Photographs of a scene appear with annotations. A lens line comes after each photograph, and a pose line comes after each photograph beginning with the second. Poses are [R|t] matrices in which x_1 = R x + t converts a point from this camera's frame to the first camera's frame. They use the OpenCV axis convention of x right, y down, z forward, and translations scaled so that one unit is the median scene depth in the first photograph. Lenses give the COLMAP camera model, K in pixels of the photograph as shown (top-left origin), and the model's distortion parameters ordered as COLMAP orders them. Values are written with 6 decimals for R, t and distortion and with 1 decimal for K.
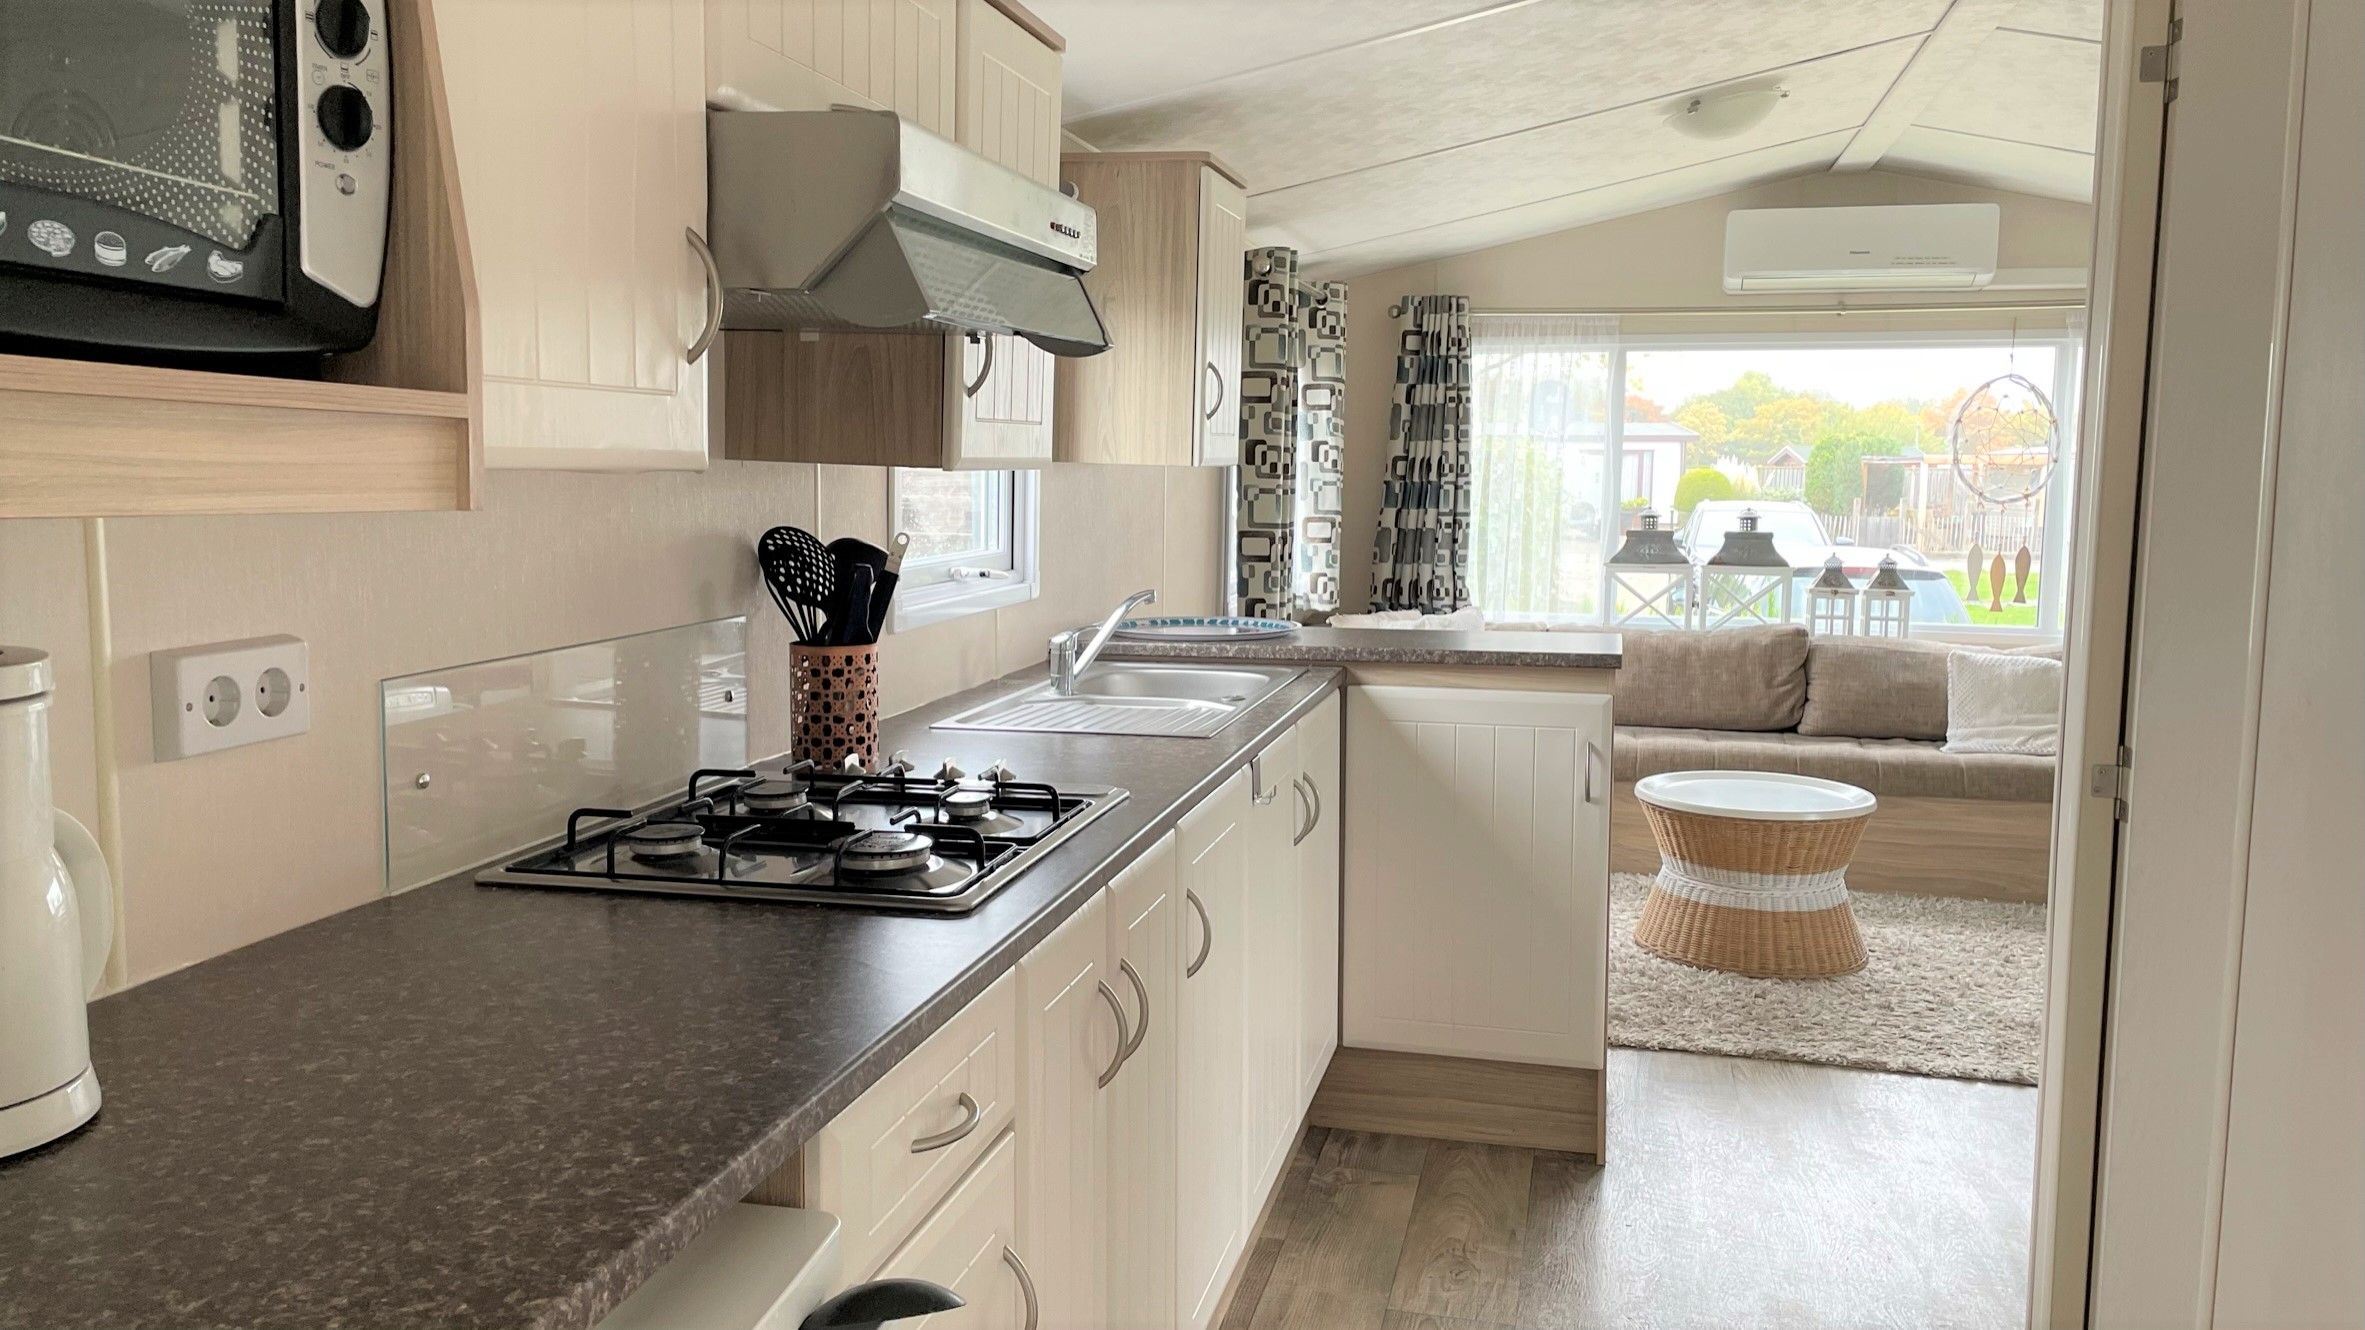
lens RADIAL K [[1759.2, 0, 1188.4], [0, 1759.2, 659.4], [0, 0, 1]] dist [0.090993, -0.124399]
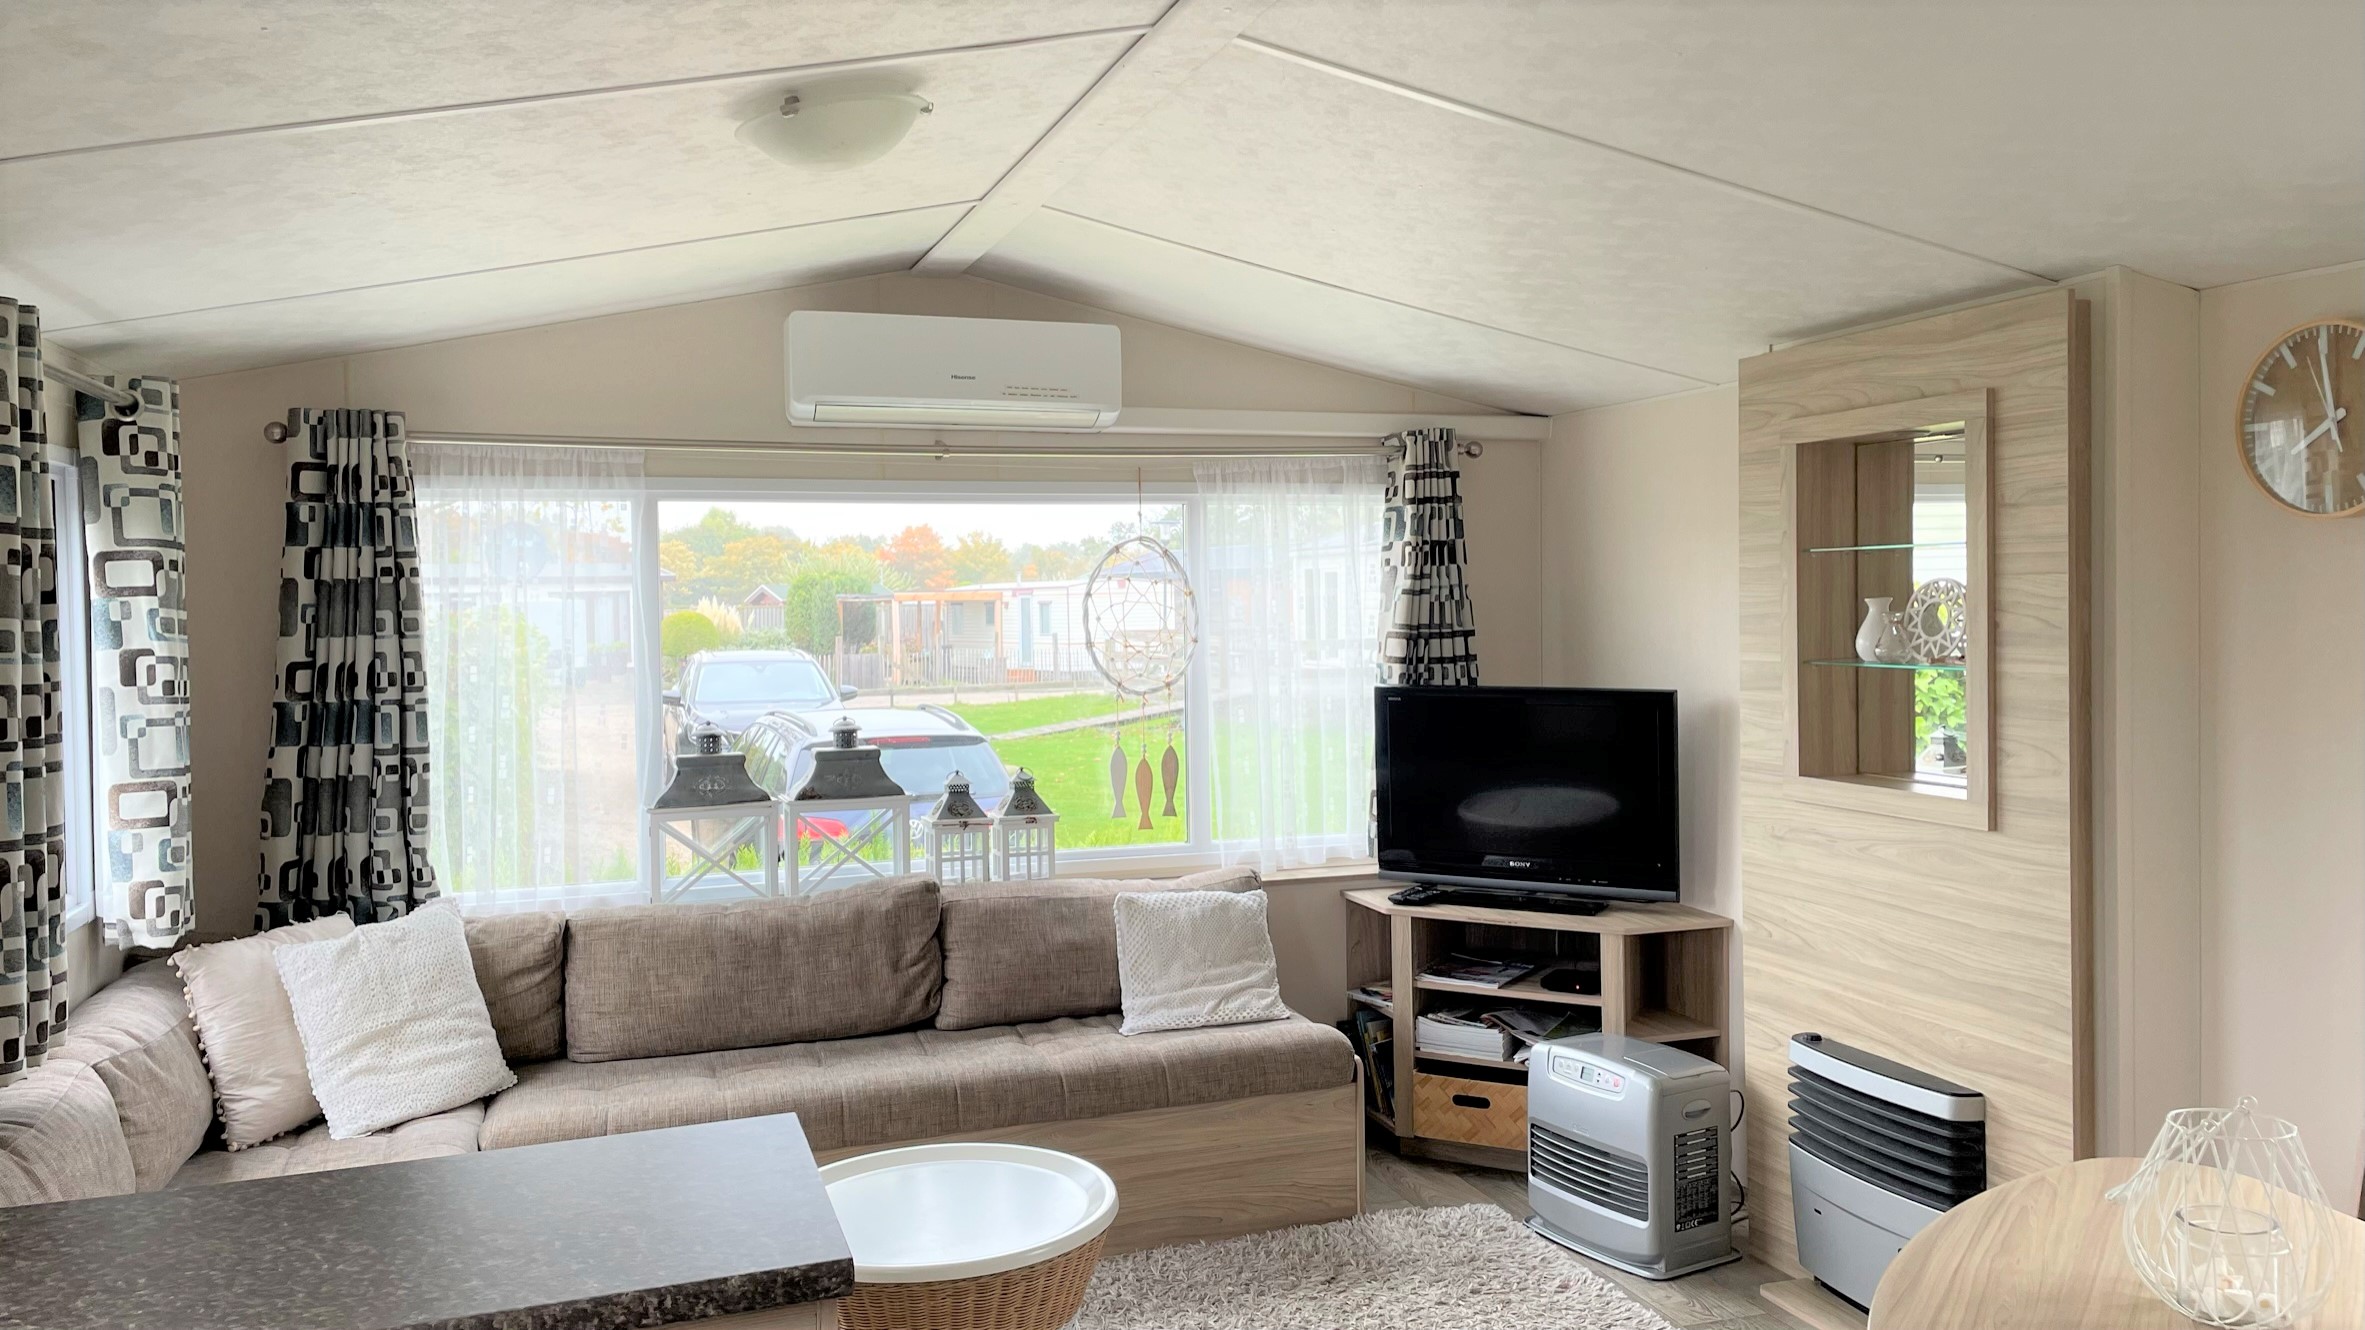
lens RADIAL K [[1759.2, 0, 1188.4], [0, 1759.2, 659.4], [0, 0, 1]] dist [0.090993, -0.124399]
pose [[0.845720, -0.040706, 0.532072, 0.052113], [0.081410, 0.995257, -0.053258, -0.059676], [-0.527380, 0.088357, 0.845022, 0.317301]]
